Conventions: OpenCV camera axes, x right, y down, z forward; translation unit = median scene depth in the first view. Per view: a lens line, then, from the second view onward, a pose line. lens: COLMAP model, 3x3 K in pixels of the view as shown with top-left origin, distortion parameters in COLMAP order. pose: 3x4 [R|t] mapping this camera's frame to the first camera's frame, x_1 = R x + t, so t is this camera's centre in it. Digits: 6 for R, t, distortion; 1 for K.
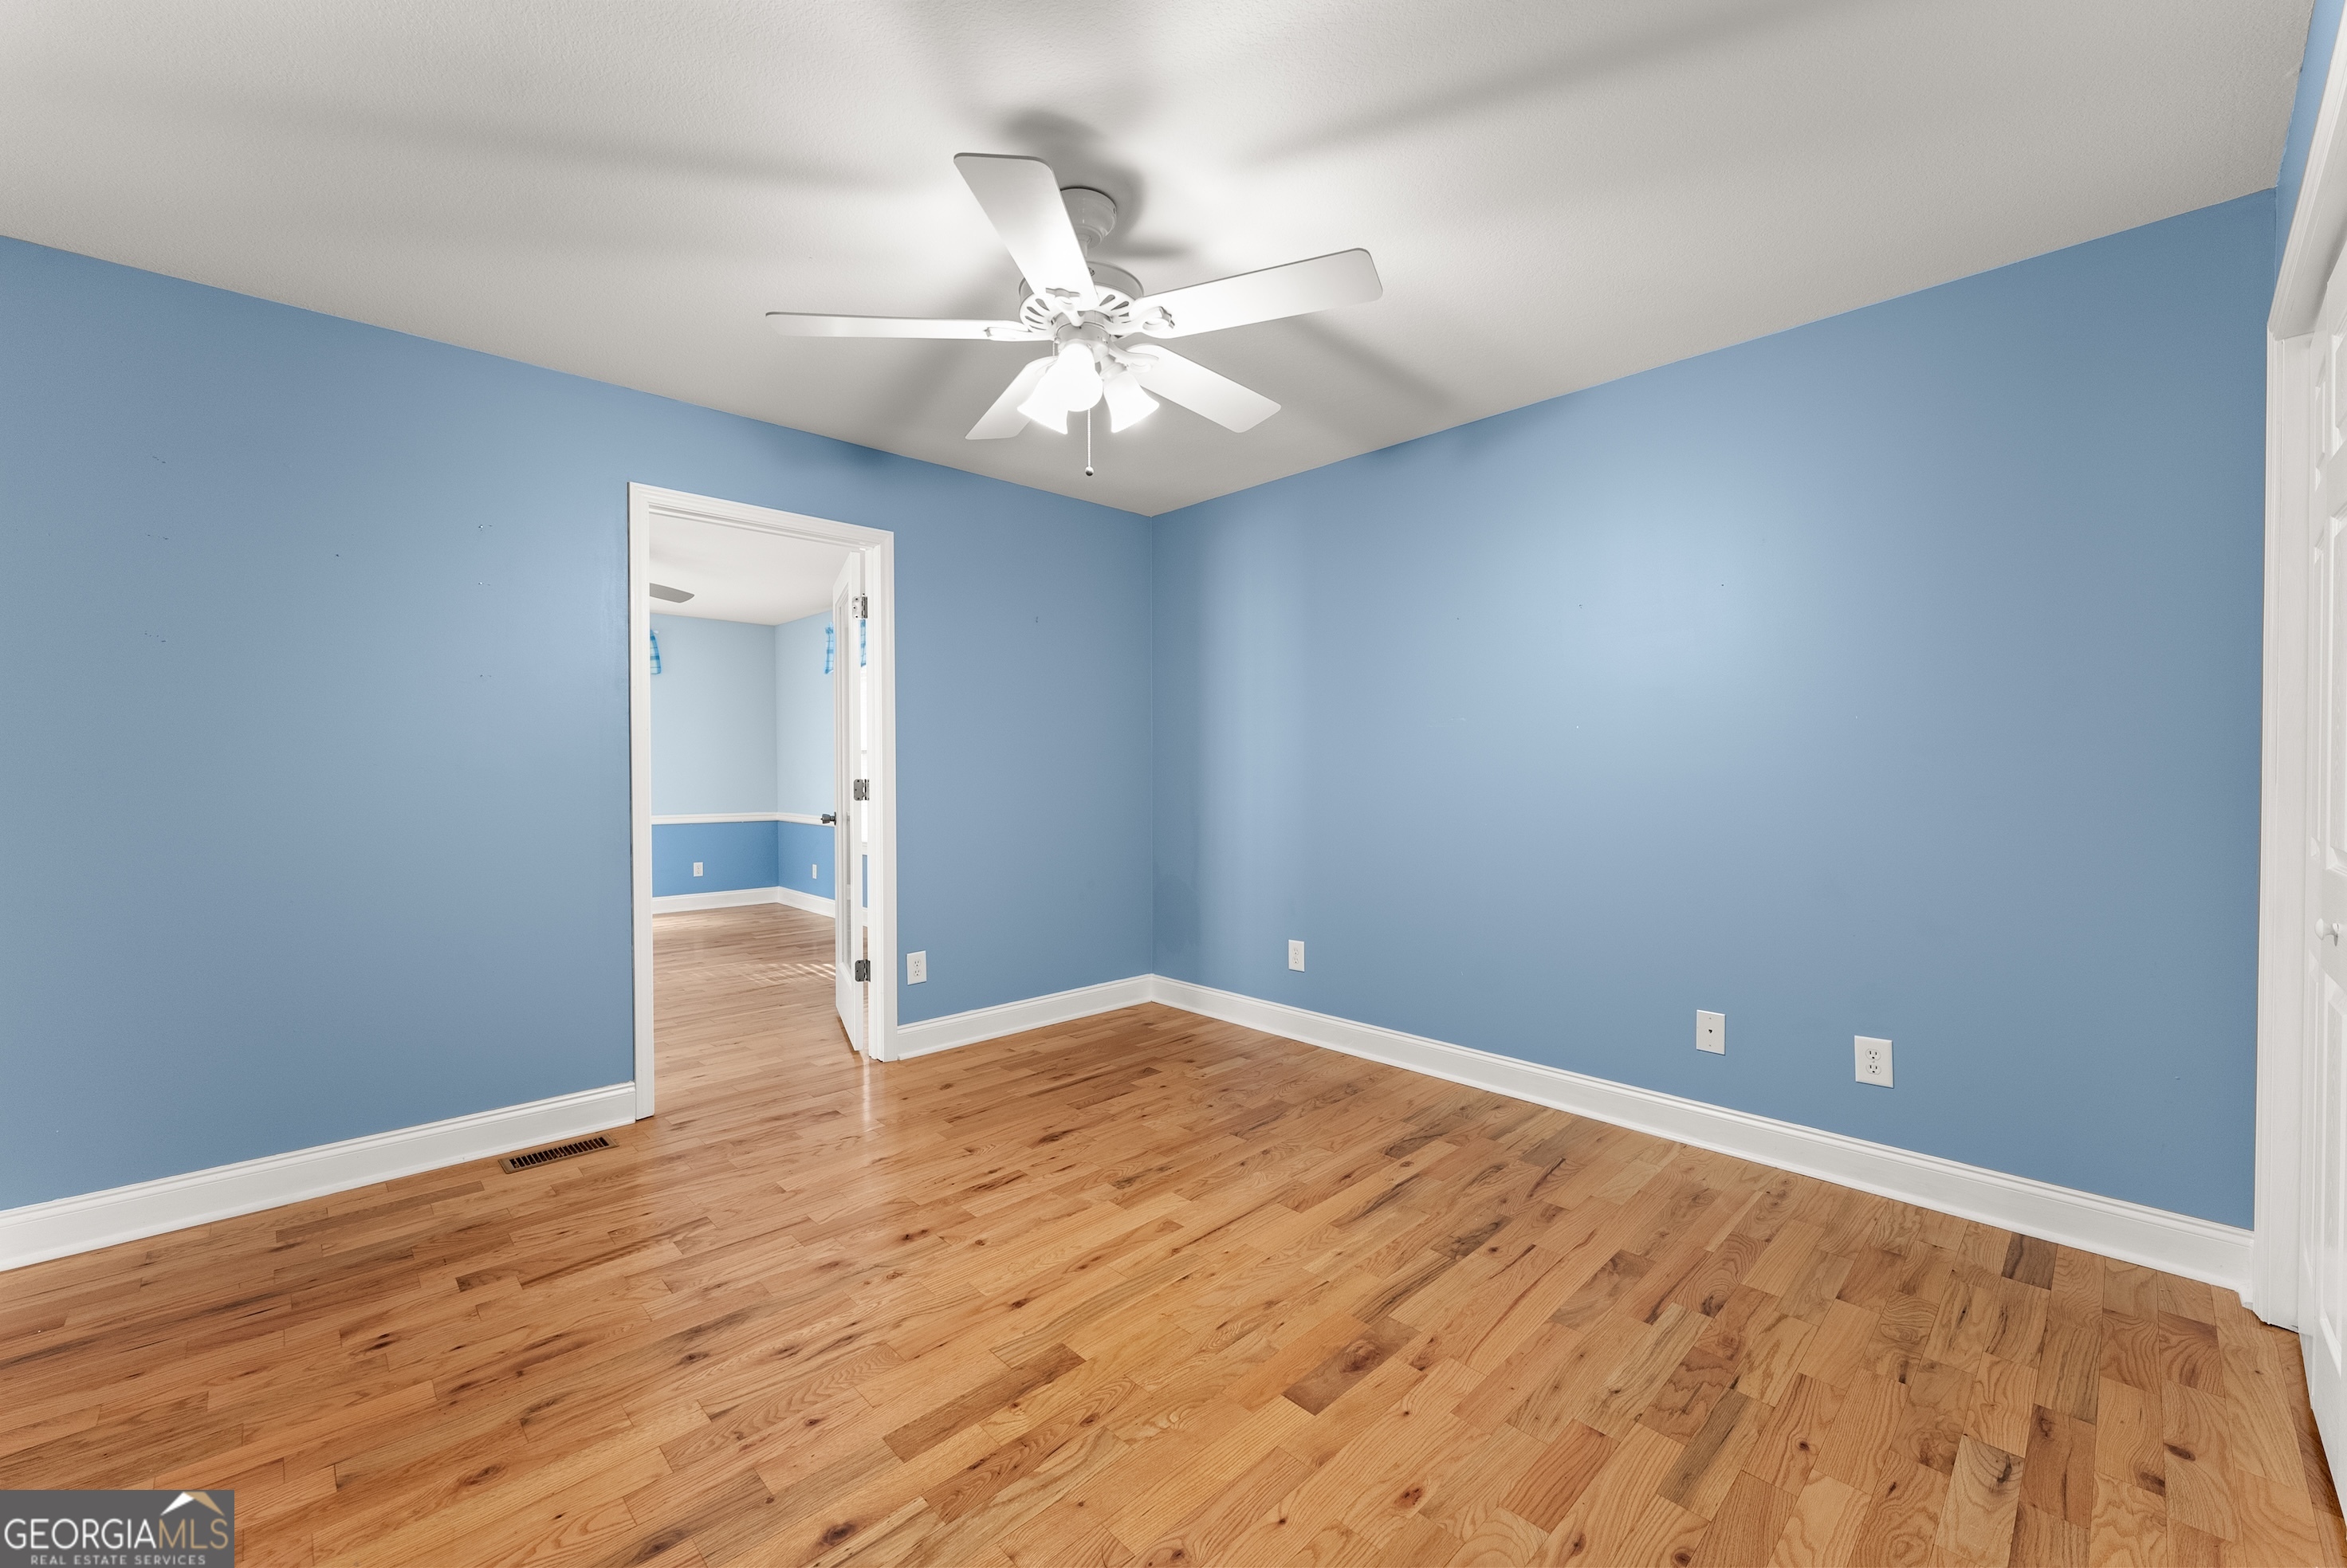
lens RADIAL K [[946.5, 0, 1169.5], [0, 946.5, 772.7], [0, 0, 1]] dist [0.000700, 0.000146]
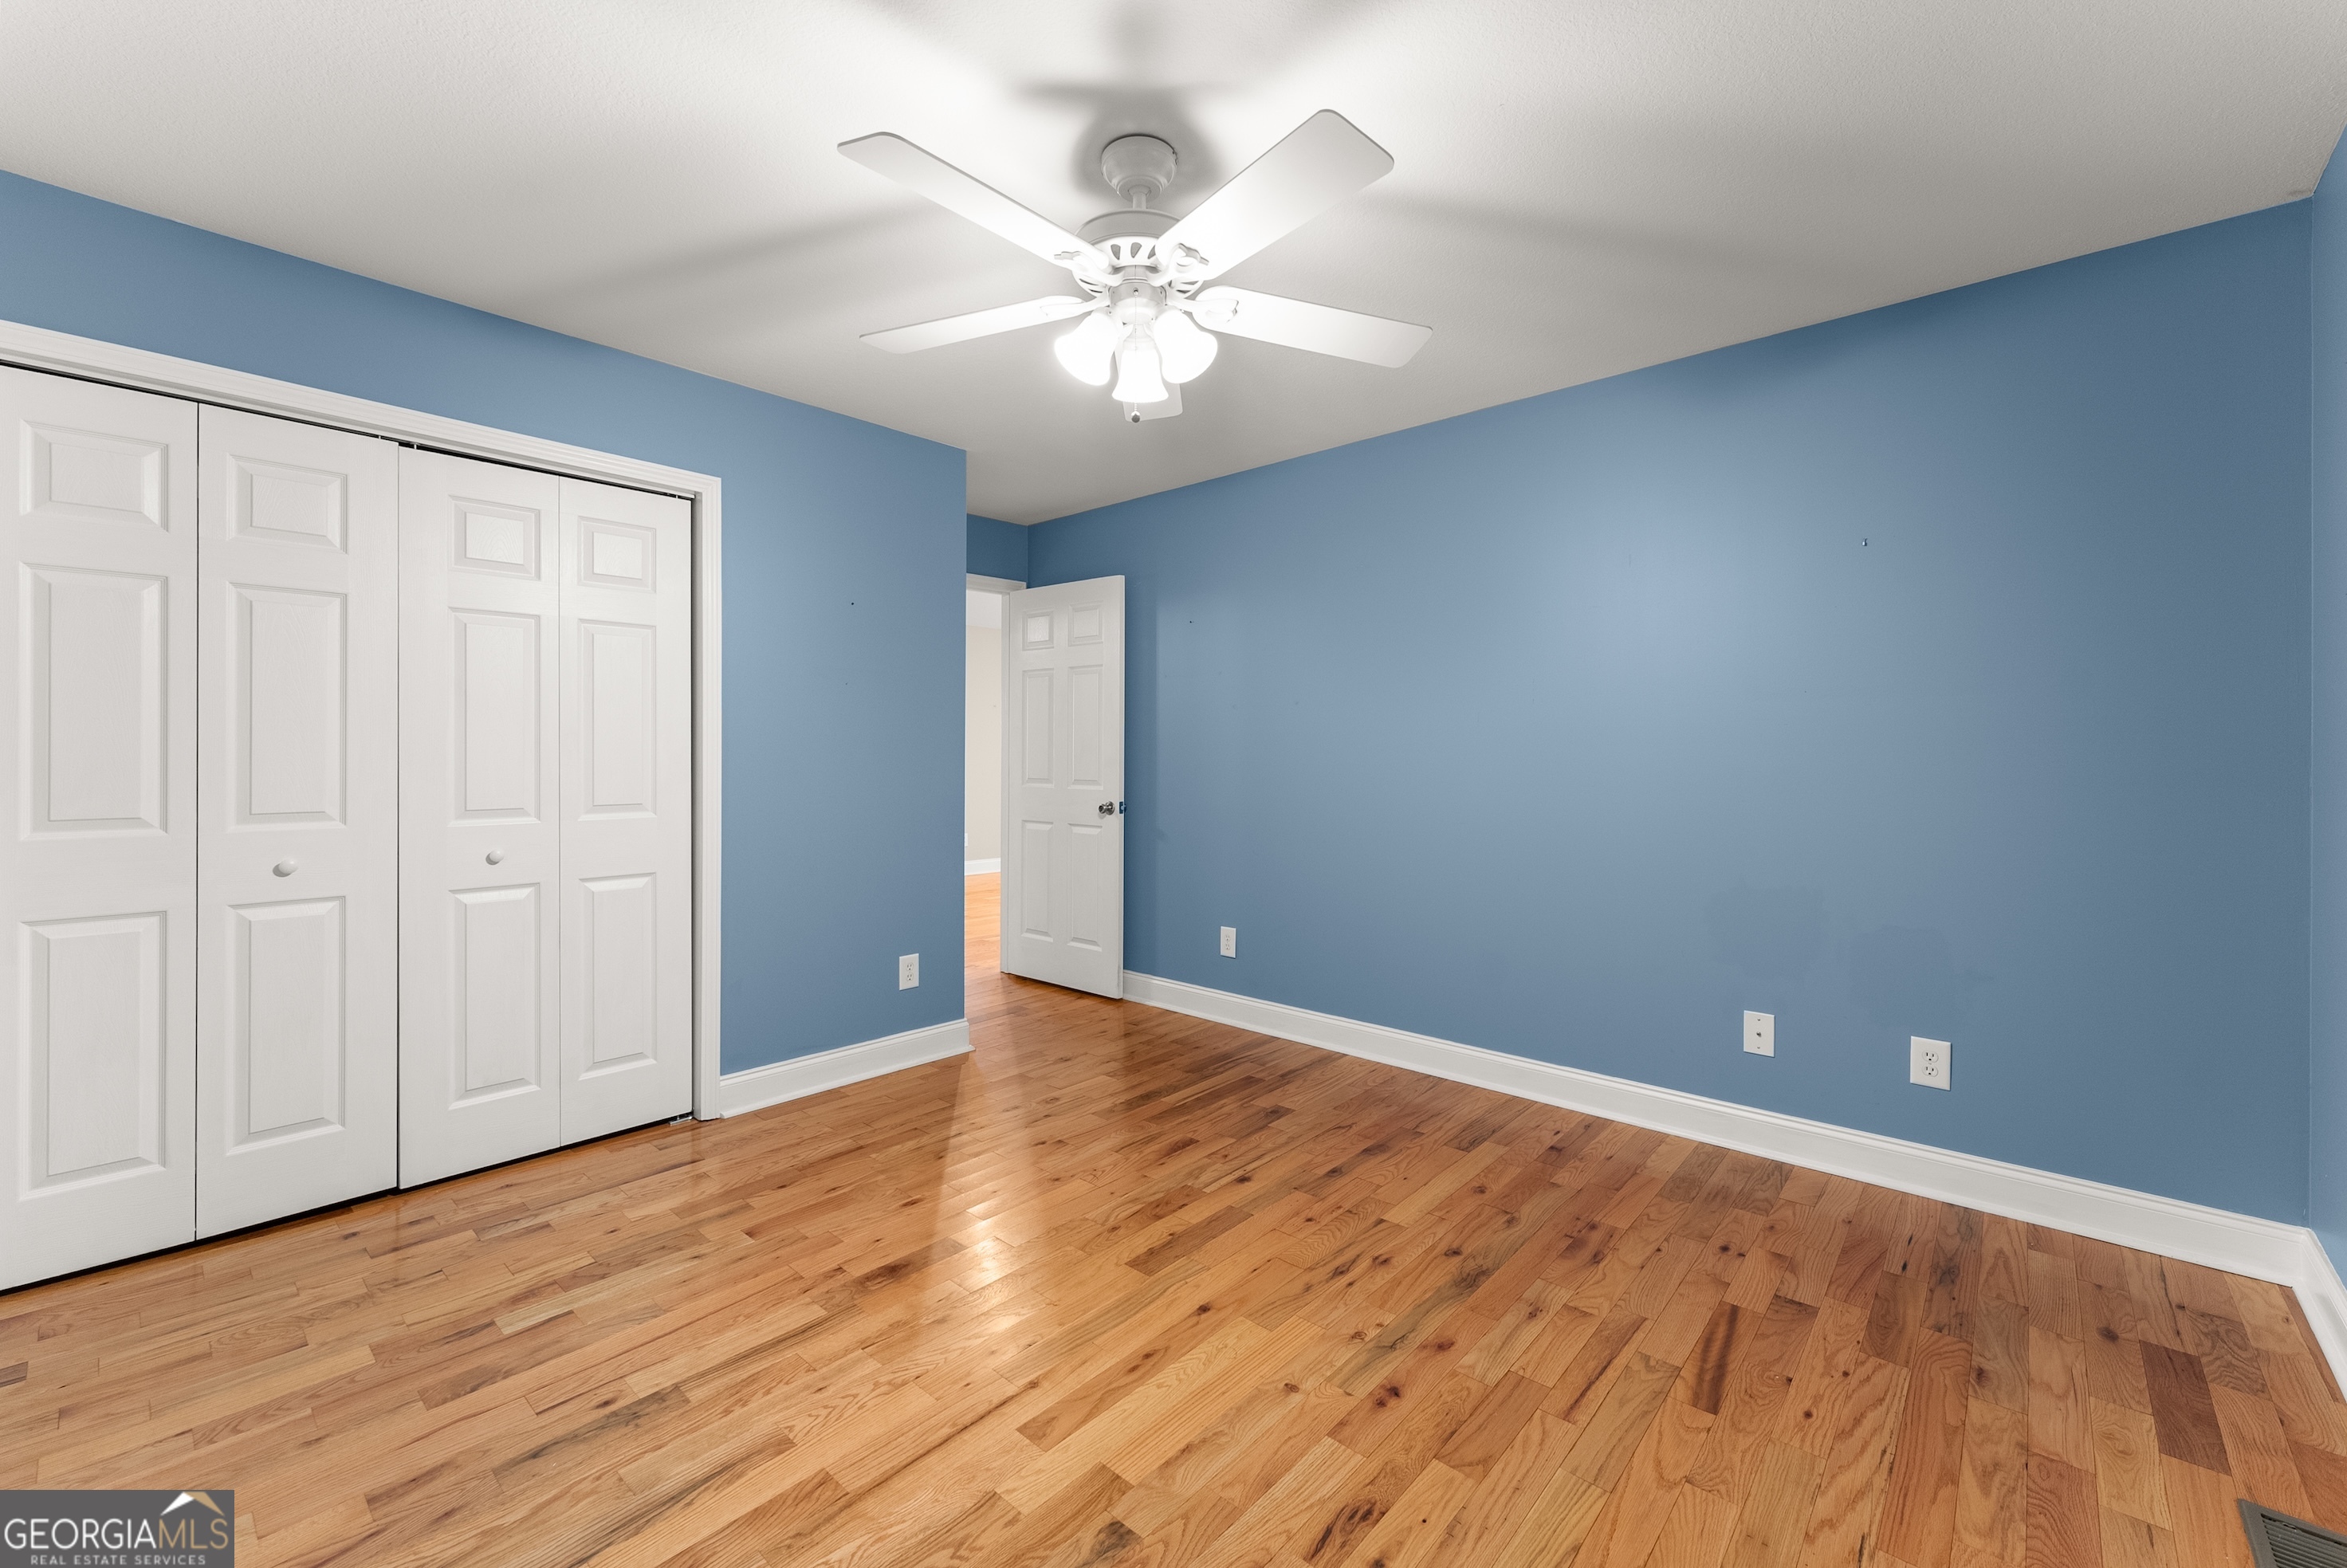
lens RADIAL K [[946.5, 0, 1169.5], [0, 946.5, 772.7], [0, 0, 1]] dist [0.000700, 0.000146]
pose [[-0.997399, 0.002027, -0.072046, -0.054624], [0.000246, 0.999695, 0.024710, -0.015818], [0.072074, 0.024628, -0.997095, 1.937747]]
